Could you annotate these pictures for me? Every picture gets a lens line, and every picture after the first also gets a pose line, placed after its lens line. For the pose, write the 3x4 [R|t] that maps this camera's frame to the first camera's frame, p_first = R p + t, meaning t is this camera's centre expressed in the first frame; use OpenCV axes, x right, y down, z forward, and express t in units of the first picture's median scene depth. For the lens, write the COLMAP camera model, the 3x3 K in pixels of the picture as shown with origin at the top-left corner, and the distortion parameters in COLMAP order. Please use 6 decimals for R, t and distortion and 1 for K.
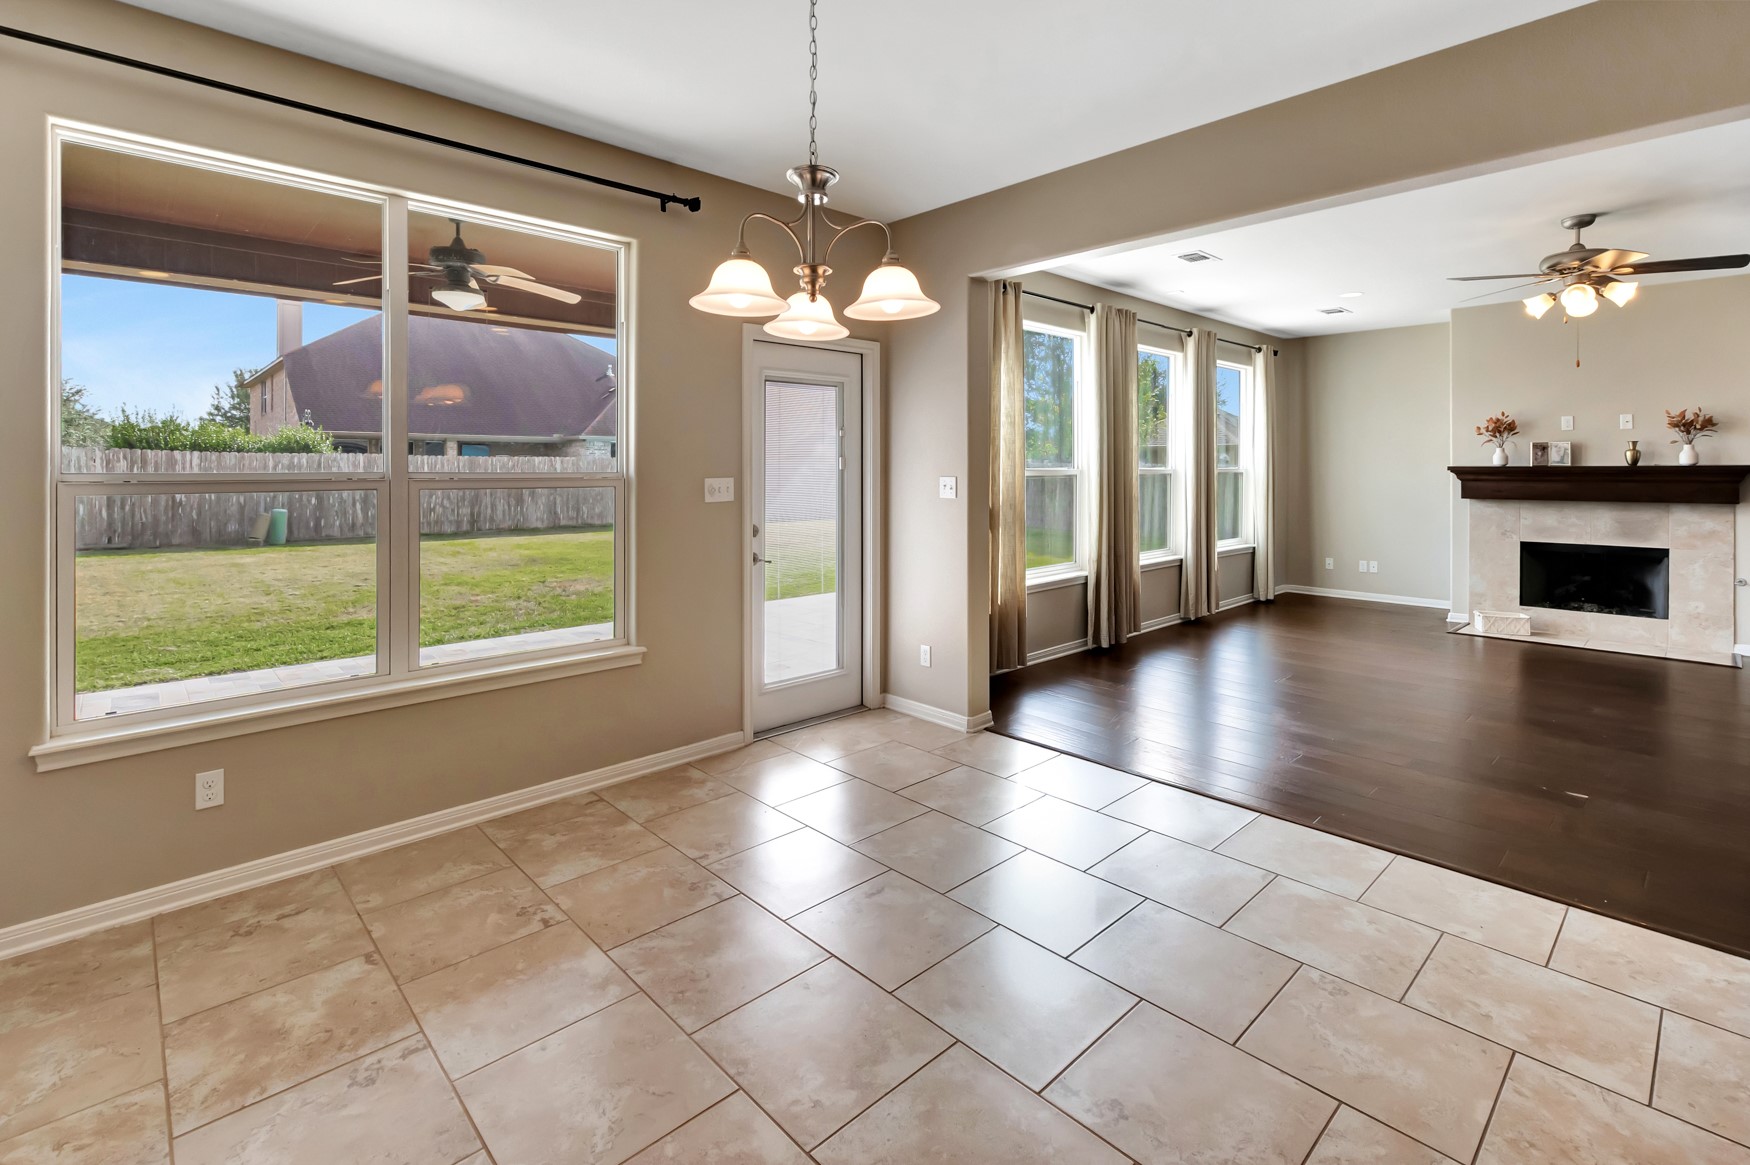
lens RADIAL K [[808.1, 0, 870.0], [0, 808.1, 471.8], [0, 0, 1]] dist [0.002491, -0.000249]
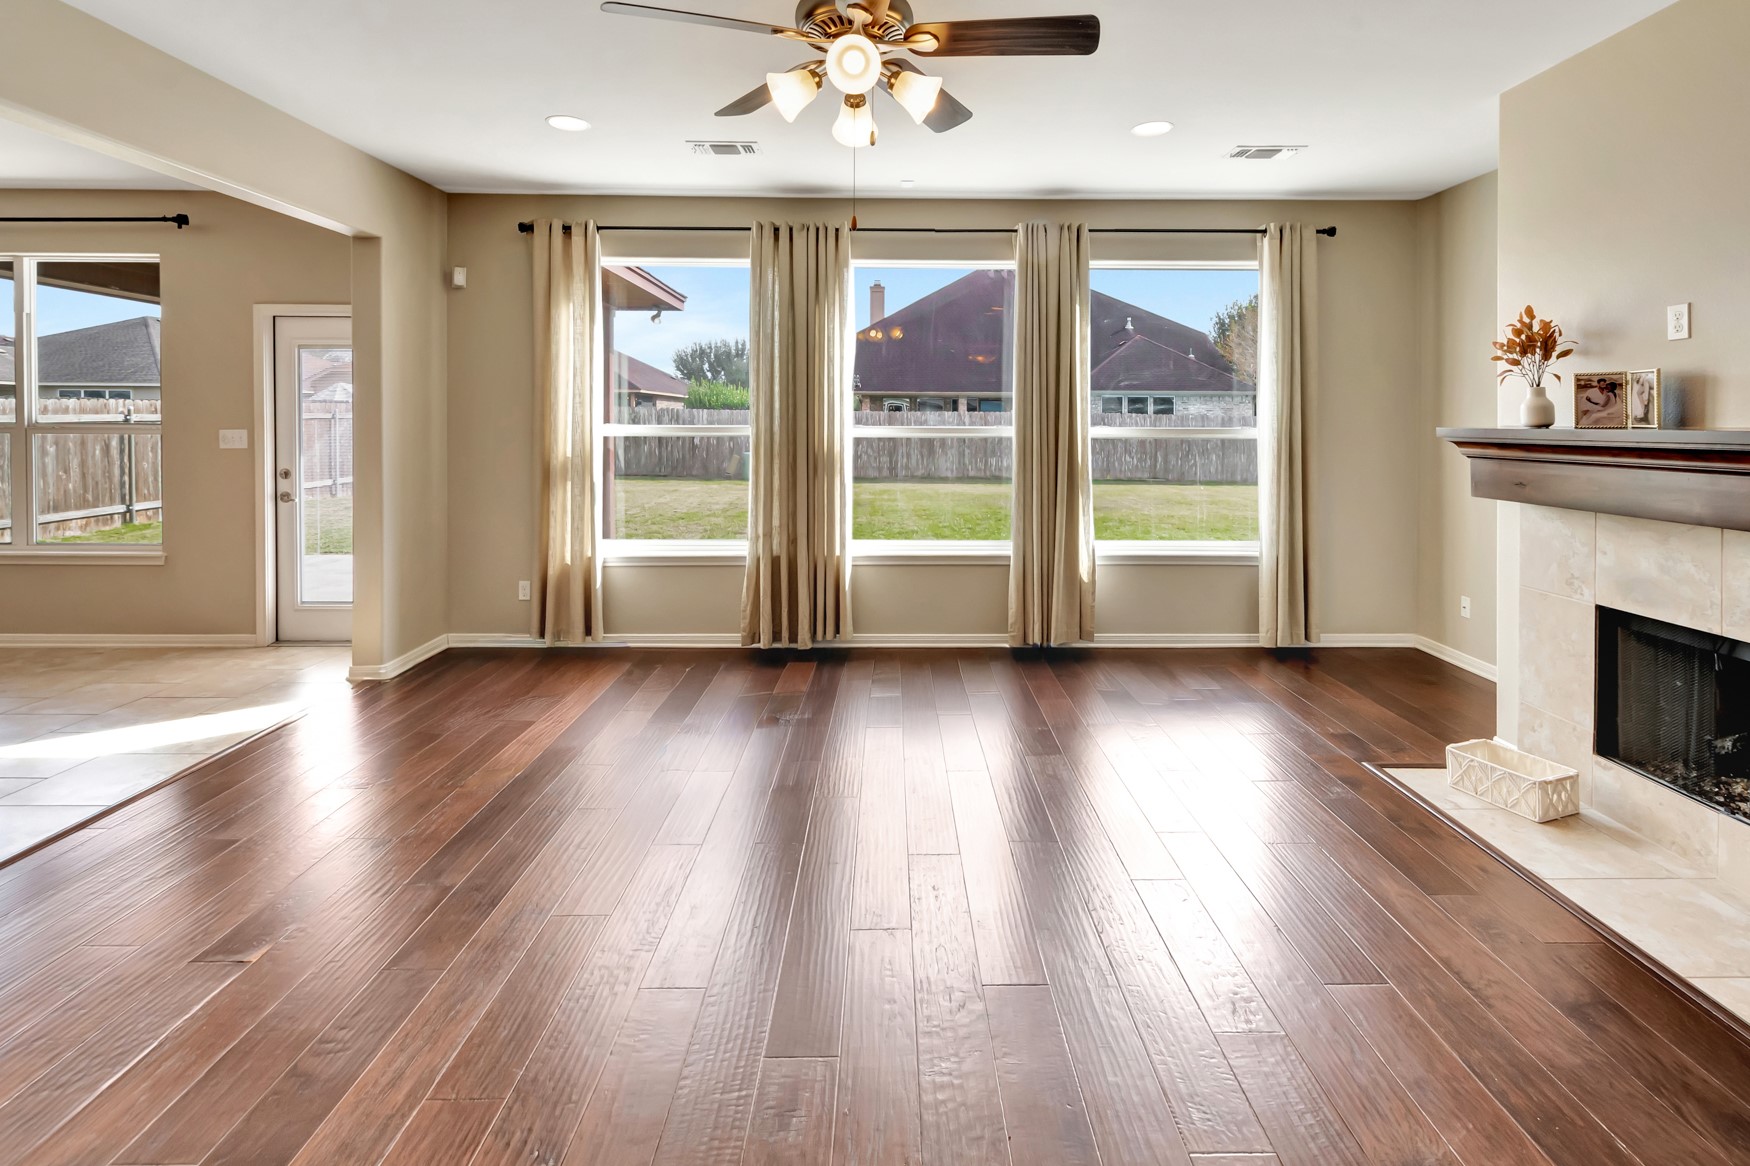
lens RADIAL K [[808.1, 0, 875.9], [0, 808.1, 424.5], [0, 0, 1]] dist [0.002491, -0.000249]
pose [[0.739730, 0.007816, -0.672859, 0.879439], [-0.009391, 0.999955, 0.001291, -0.007206], [0.672838, 0.005364, 0.739770, 0.461790]]
